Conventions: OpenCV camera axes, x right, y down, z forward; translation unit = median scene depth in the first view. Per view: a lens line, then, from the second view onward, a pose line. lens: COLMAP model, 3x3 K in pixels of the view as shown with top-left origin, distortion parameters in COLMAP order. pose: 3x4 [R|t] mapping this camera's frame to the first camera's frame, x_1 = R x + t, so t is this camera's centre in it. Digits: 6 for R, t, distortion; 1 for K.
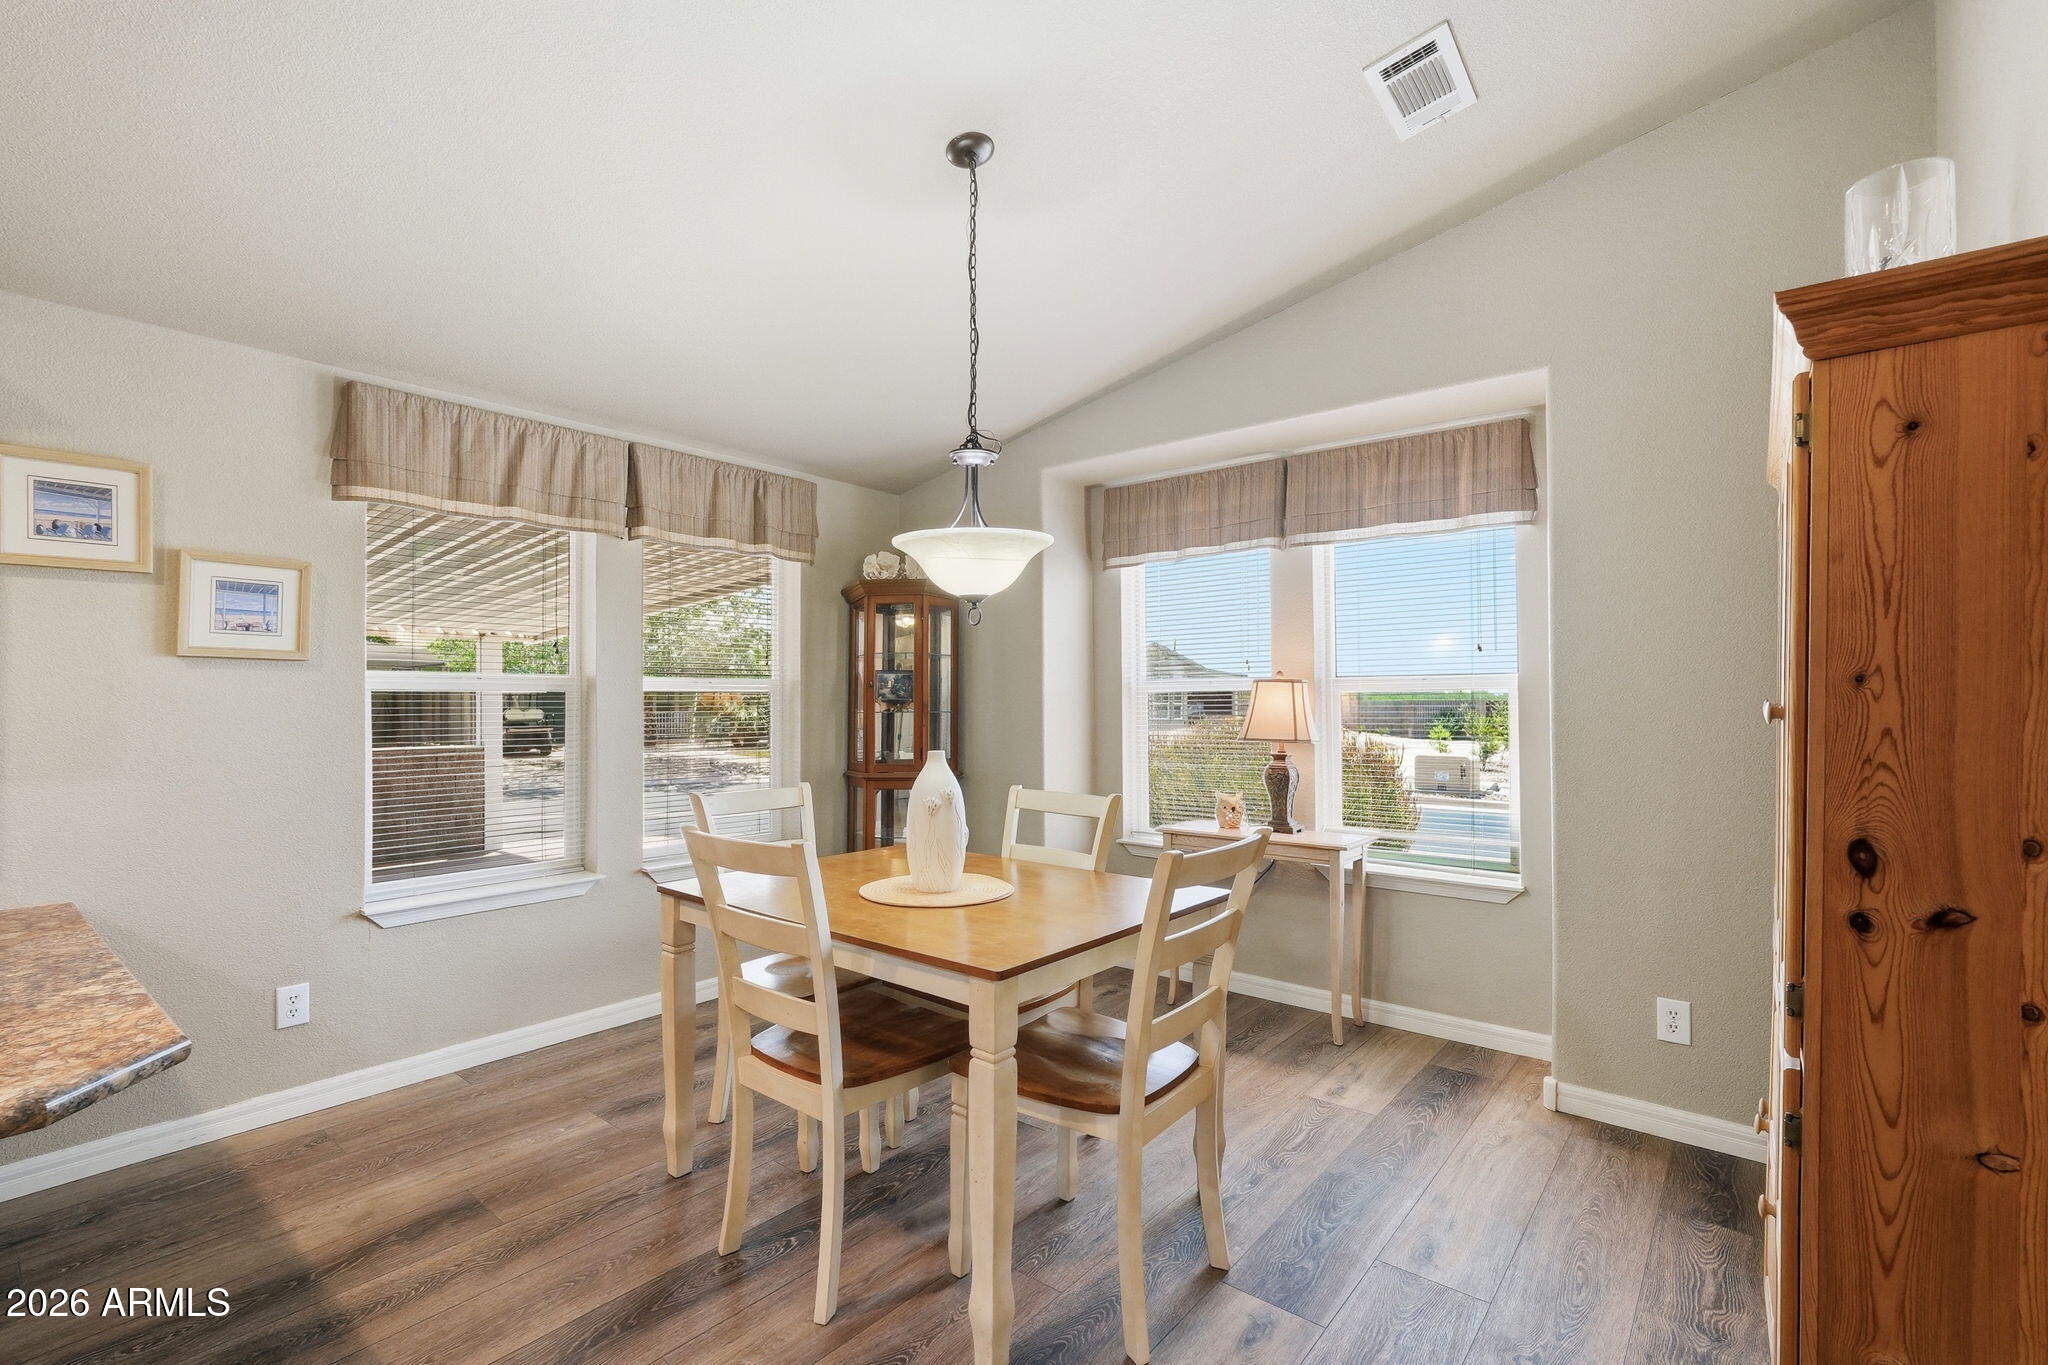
lens RADIAL K [[910.5, 0, 1024.0], [0, 910.5, 682.5], [0, 0, 1]] dist [-0.000349, -0.000001]
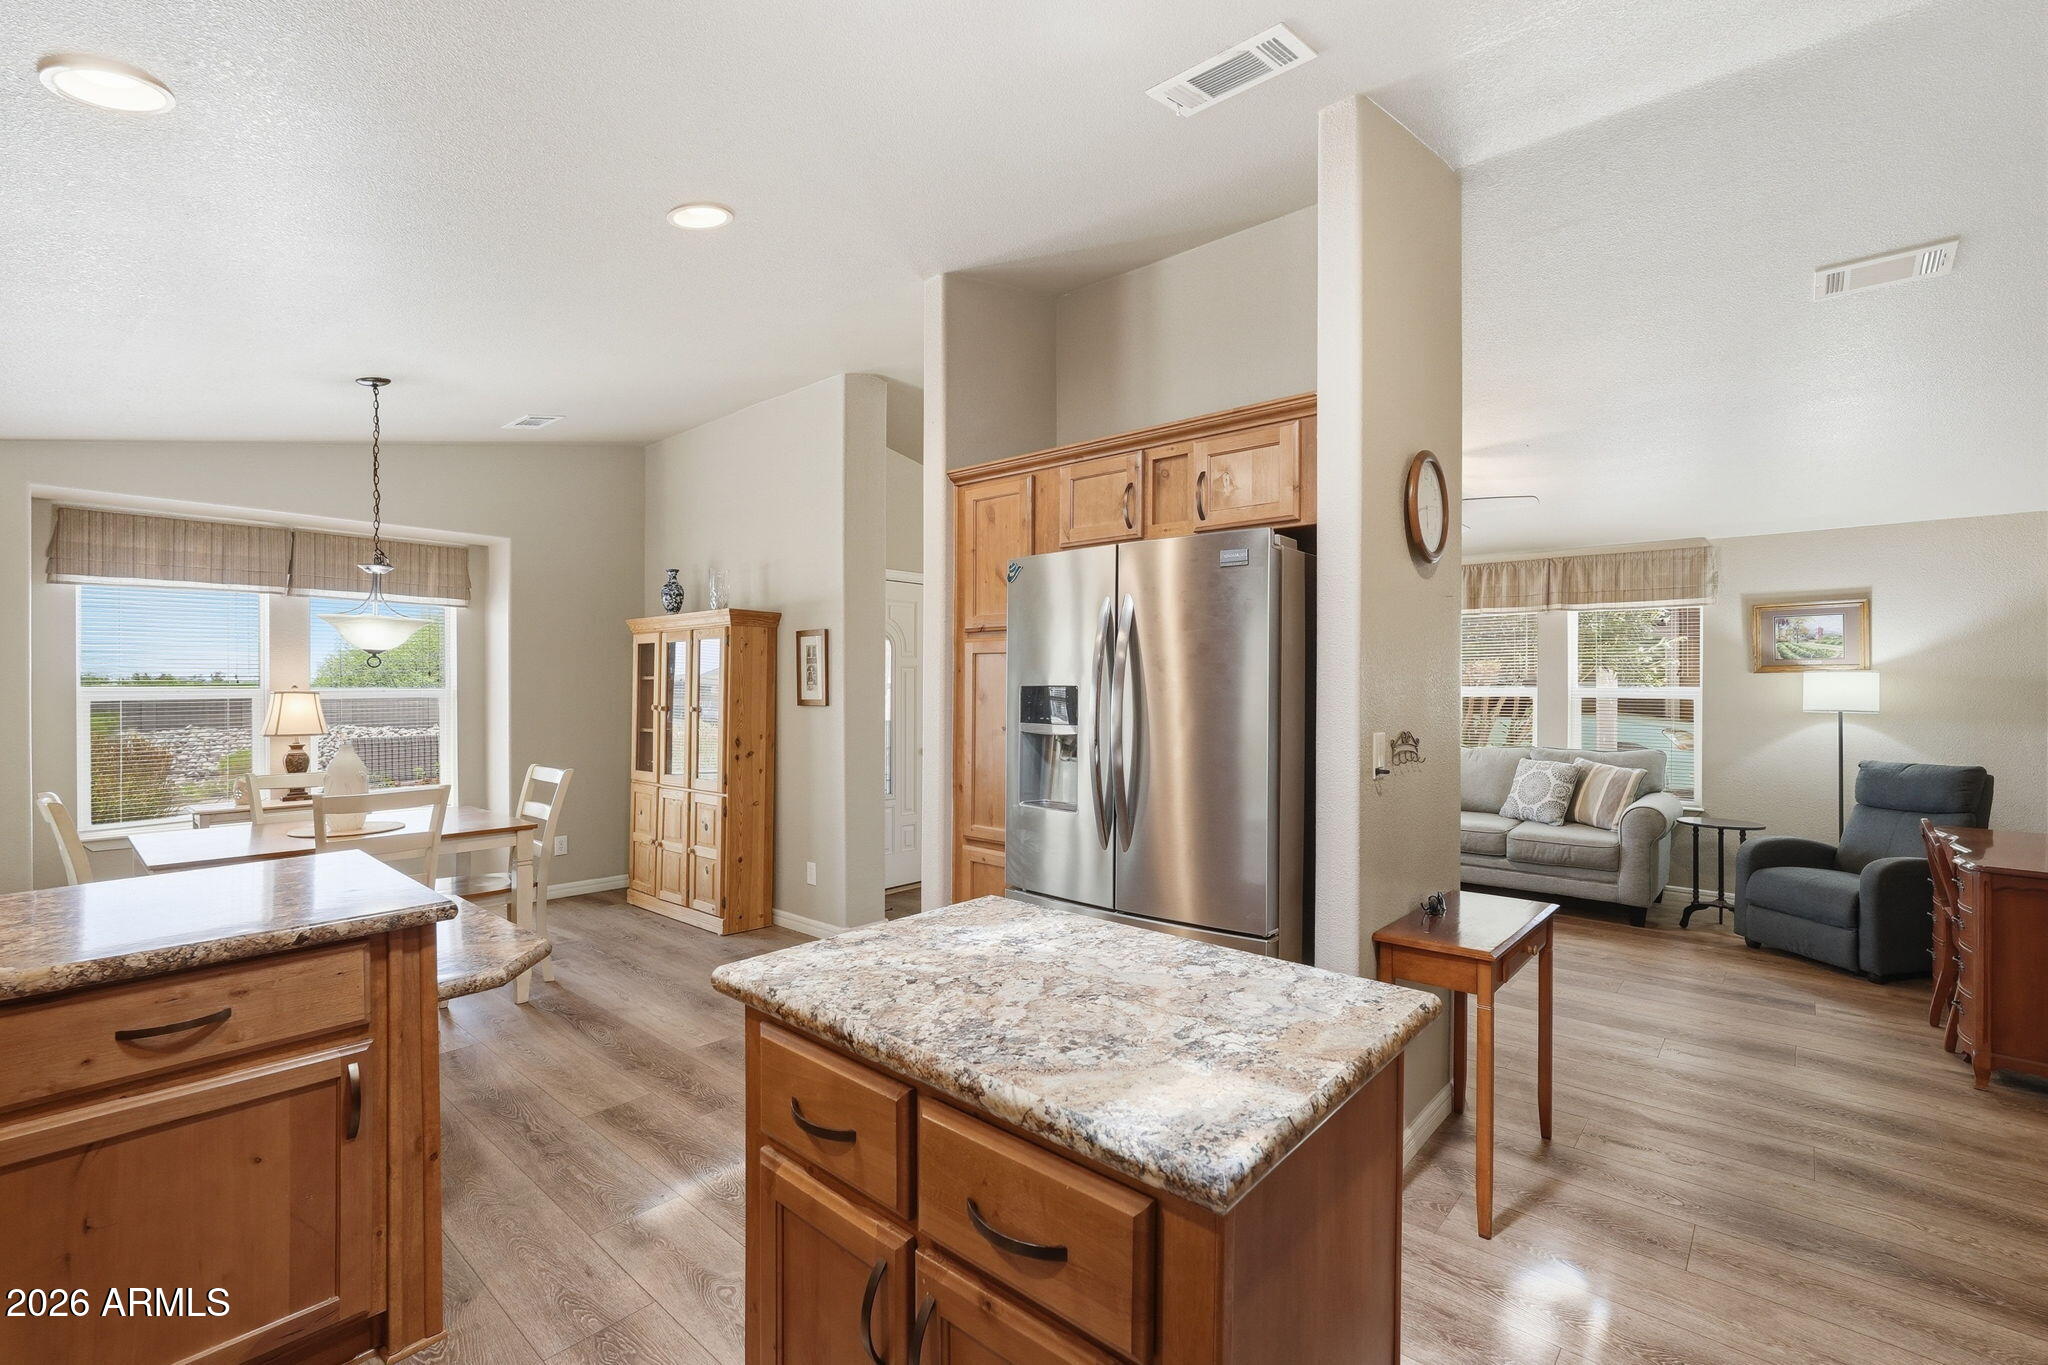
lens RADIAL K [[905.8, 0, 1024.0], [0, 905.8, 682.5], [0, 0, 1]] dist [-0.000775, -0.000331]
pose [[0.031192, 0.001478, 0.999512, -1.170698], [-0.018646, 0.999826, -0.000896, -0.039999], [-0.999339, -0.018609, 0.031214, -0.171626]]
